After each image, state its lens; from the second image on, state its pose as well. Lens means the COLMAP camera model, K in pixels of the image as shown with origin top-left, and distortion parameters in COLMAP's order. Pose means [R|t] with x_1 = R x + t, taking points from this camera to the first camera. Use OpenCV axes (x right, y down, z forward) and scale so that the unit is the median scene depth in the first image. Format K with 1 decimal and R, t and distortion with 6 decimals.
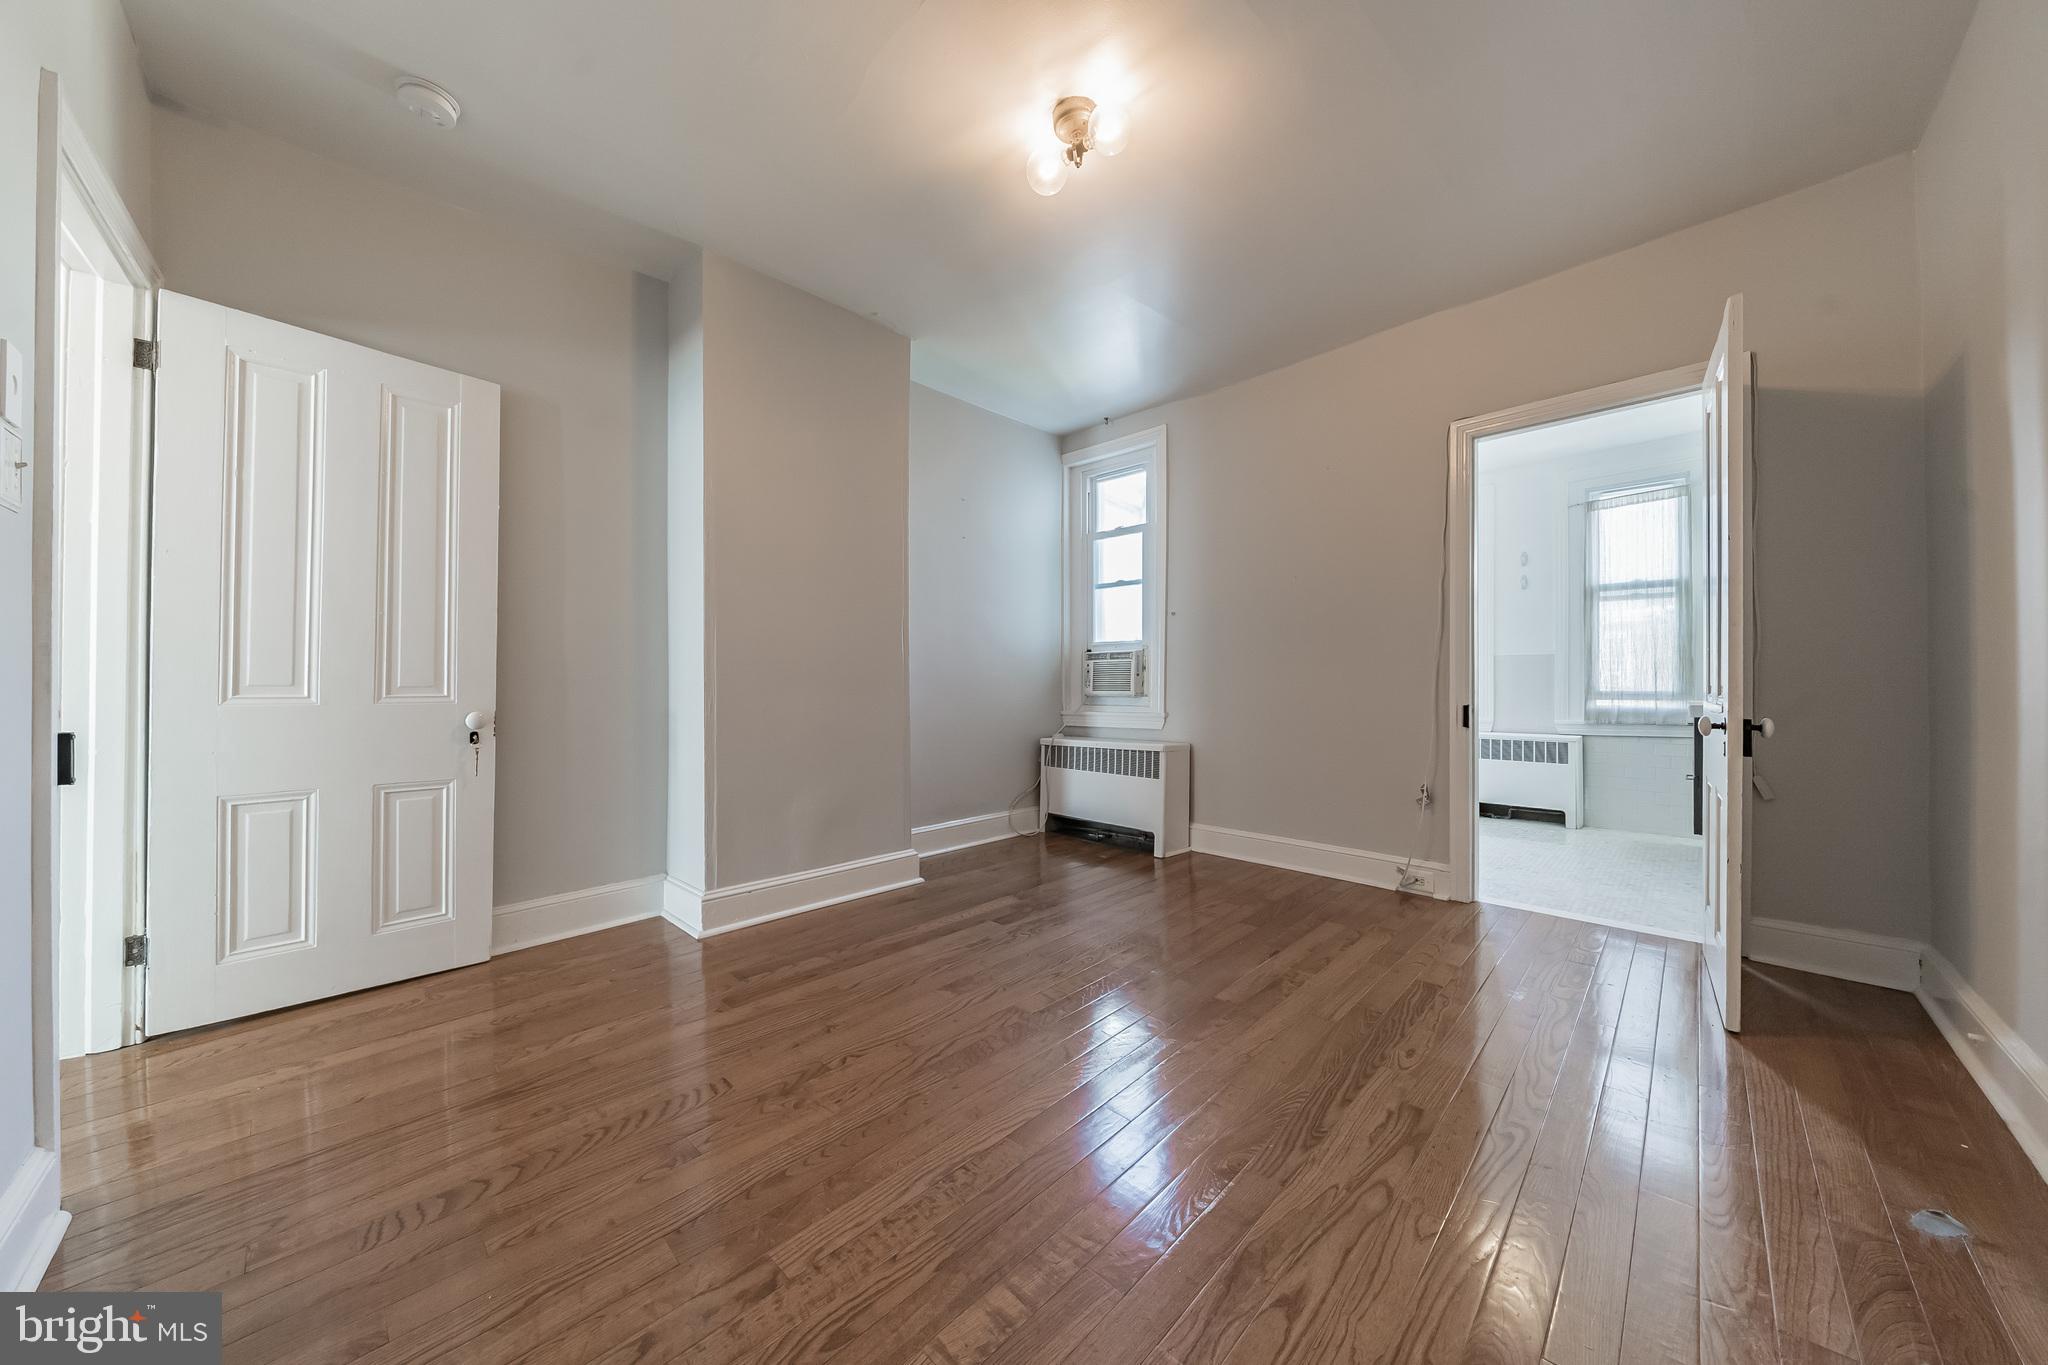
lens RADIAL K [[703.2, 0, 1036.9], [0, 703.2, 676.9], [0, 0, 1]] dist [0.002900, 0.000102]
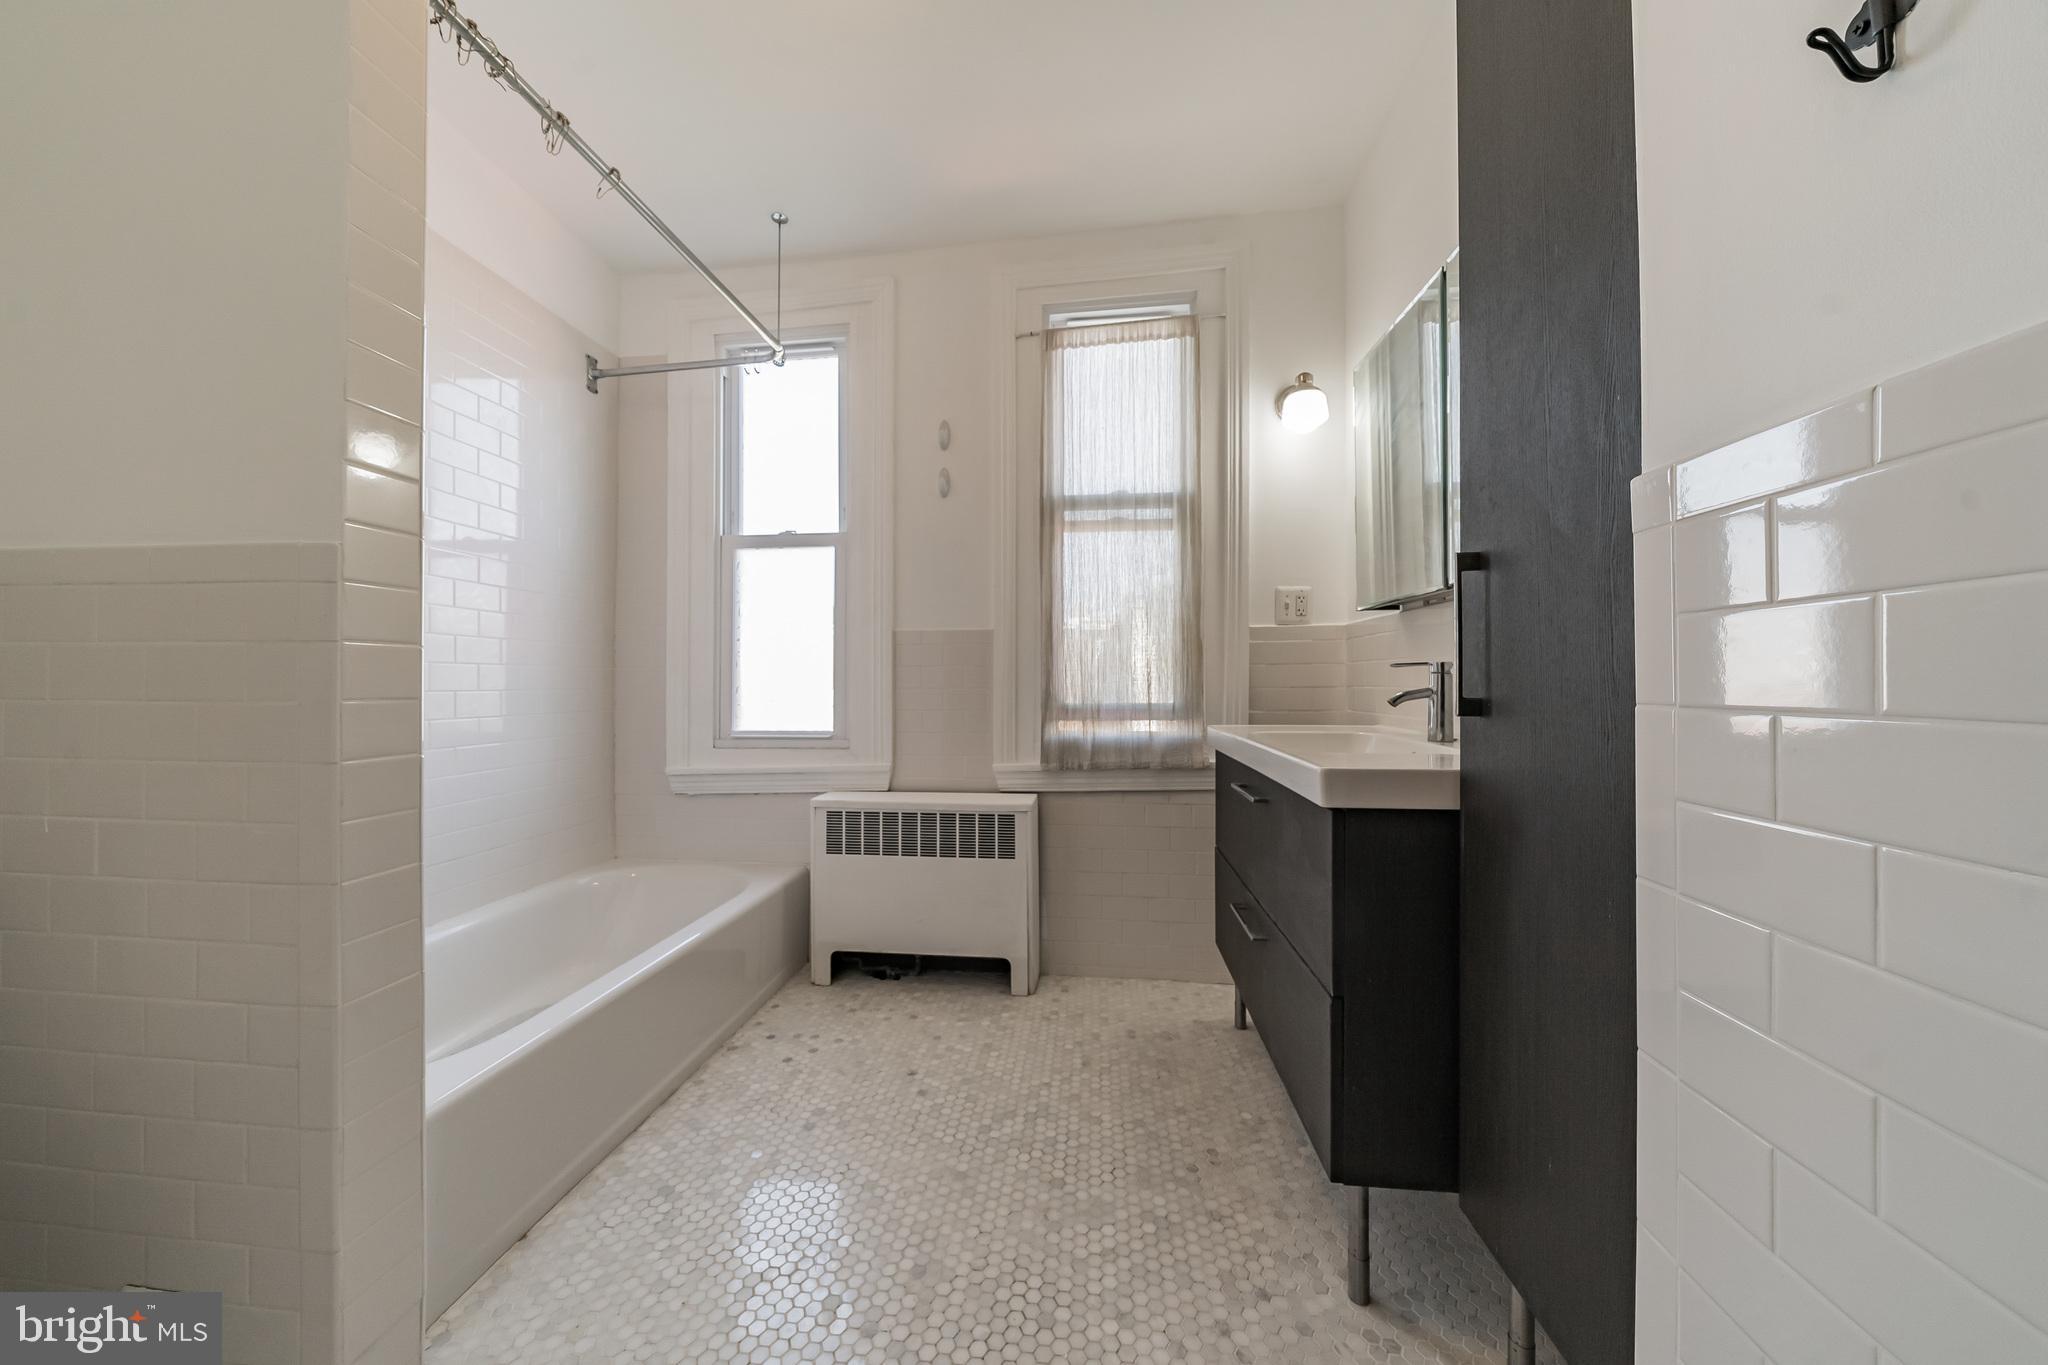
lens RADIAL K [[703.2, 0, 1018.1], [0, 703.2, 686.7], [0, 0, 1]] dist [0.002900, 0.000102]
pose [[0.796787, 0.002903, 0.604253, 0.471552], [-0.001152, 0.999994, -0.003285, 0.009060], [-0.604259, 0.001922, 0.796785, 0.624342]]
